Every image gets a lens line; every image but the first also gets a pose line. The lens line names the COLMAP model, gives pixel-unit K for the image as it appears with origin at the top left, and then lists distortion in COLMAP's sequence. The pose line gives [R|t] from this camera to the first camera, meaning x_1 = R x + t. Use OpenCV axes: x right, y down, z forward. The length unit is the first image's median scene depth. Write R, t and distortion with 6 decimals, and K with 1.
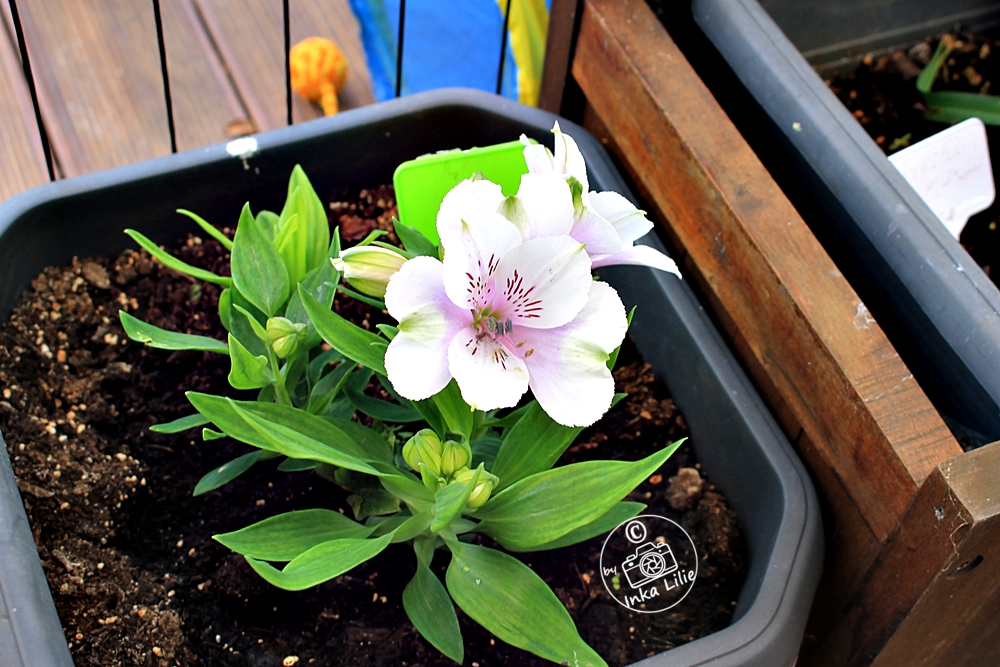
lens RADIAL K [[902.1, 0, 496.4], [0, 902.1, 334.1], [0, 0, 1]] dist [0.010319, 0.004641]
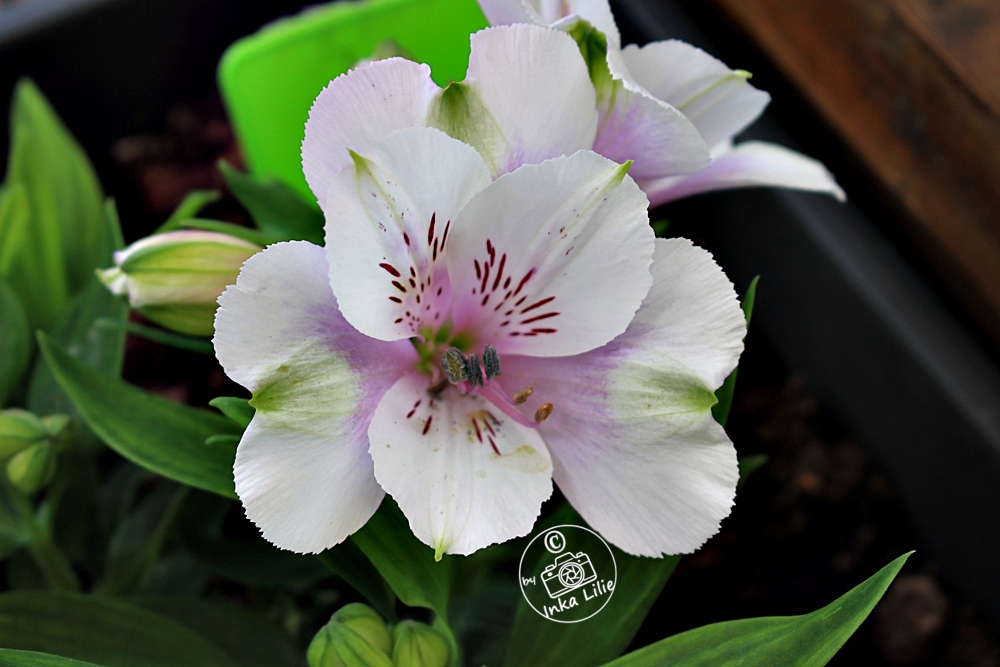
lens RADIAL K [[1599.7, 0, 502.1], [0, 1599.7, 332.8], [0, 0, 1]] dist [0.003476, 0.000000]
pose [[0.988991, -0.147684, -0.009300, 0.028269], [0.147791, 0.988945, 0.012058, -0.032369], [0.007417, -0.013299, 0.999884, 0.177409]]
